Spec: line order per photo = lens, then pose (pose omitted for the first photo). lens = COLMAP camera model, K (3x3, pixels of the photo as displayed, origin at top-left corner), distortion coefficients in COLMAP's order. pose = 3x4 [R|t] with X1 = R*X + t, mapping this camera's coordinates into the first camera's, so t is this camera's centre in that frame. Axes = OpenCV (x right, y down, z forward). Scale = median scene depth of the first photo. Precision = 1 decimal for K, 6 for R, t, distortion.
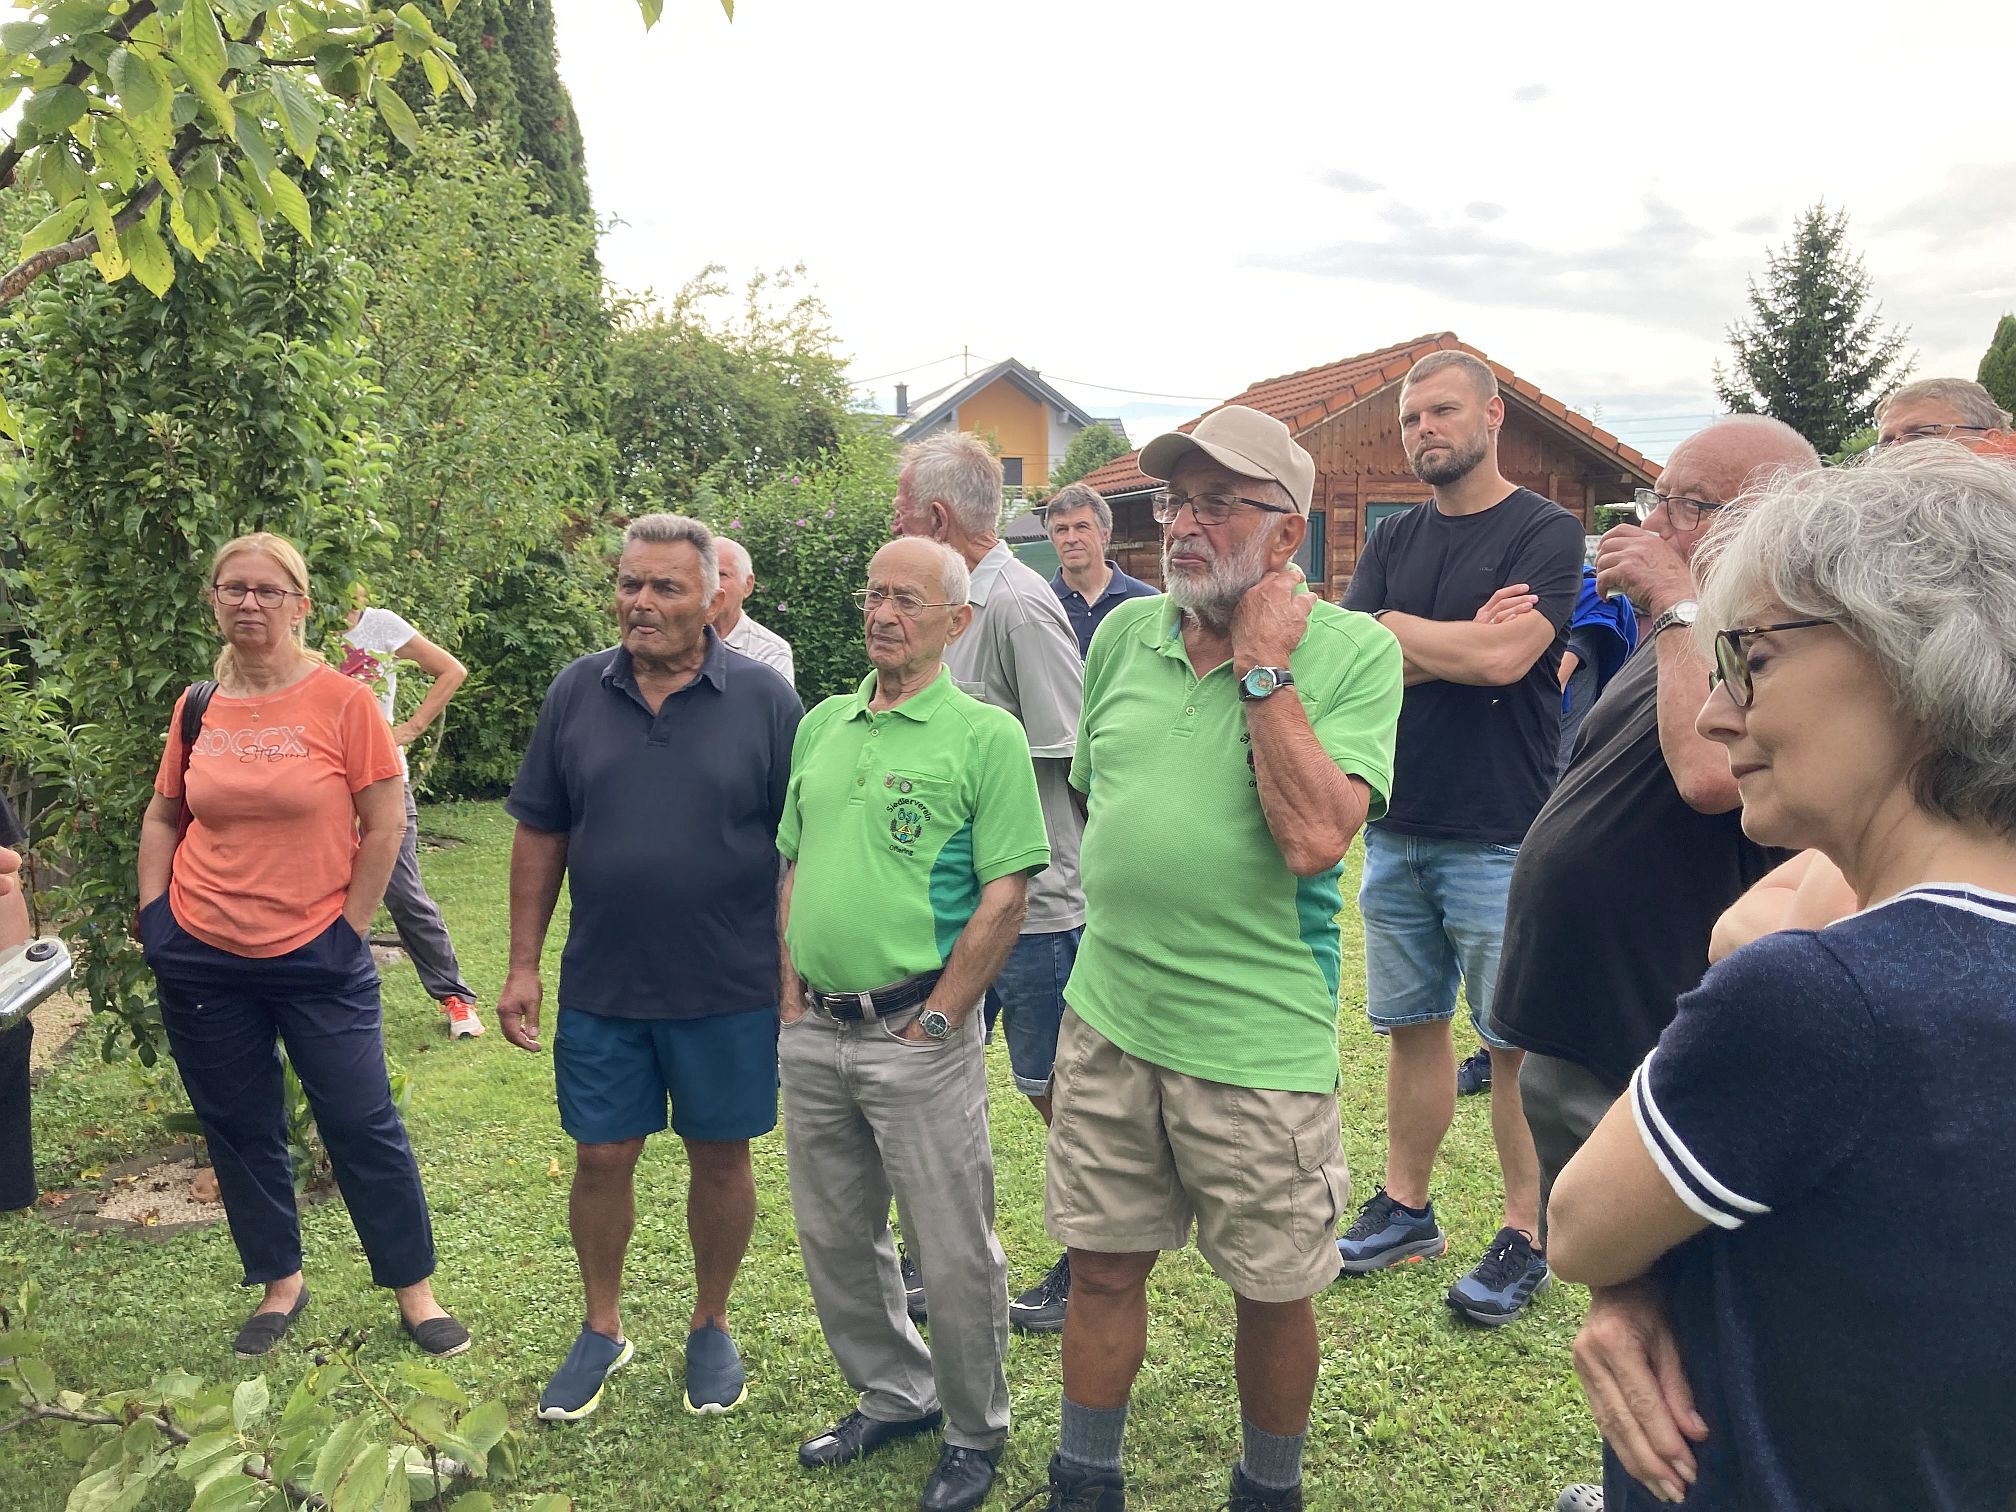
lens RADIAL K [[1676.0, 0, 1004.8], [0, 1676.0, 745.8], [0, 0, 1]] dist [-0.016986, -0.007542]
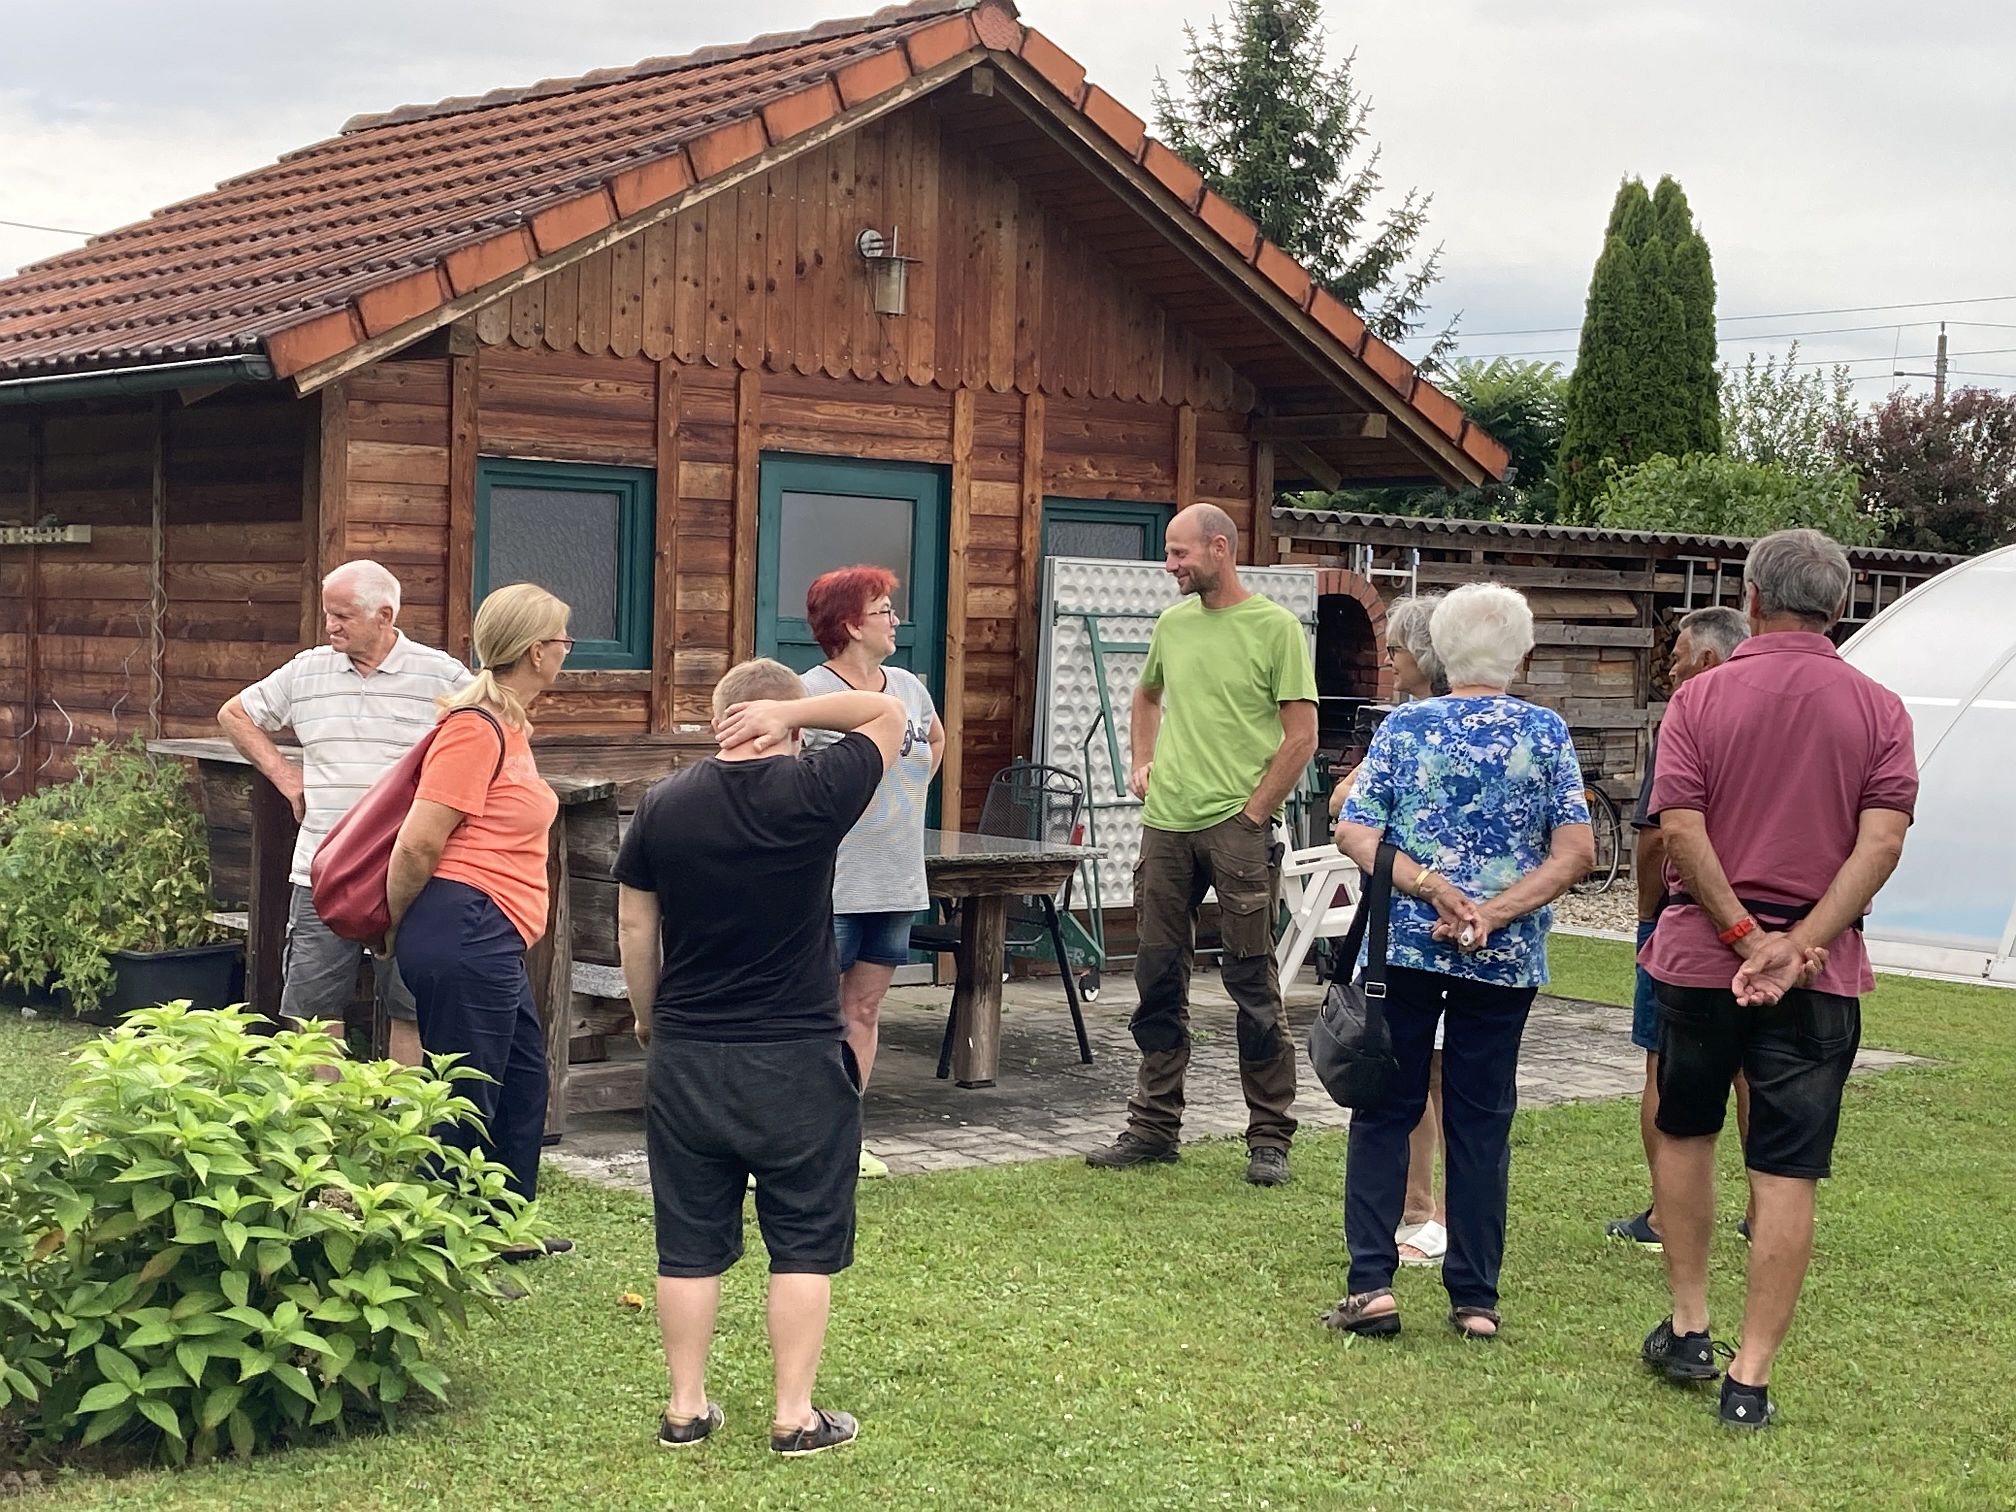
lens RADIAL K [[3132.6, 0, 994.6], [0, 3132.6, 755.9], [0, 0, 1]] dist [0.143079, 0.000000]
pose [[0.907061, 0.017653, 0.420629, -0.008107], [0.006044, 0.998472, -0.054936, -0.016887], [-0.420956, 0.052373, 0.905568, 0.147890]]
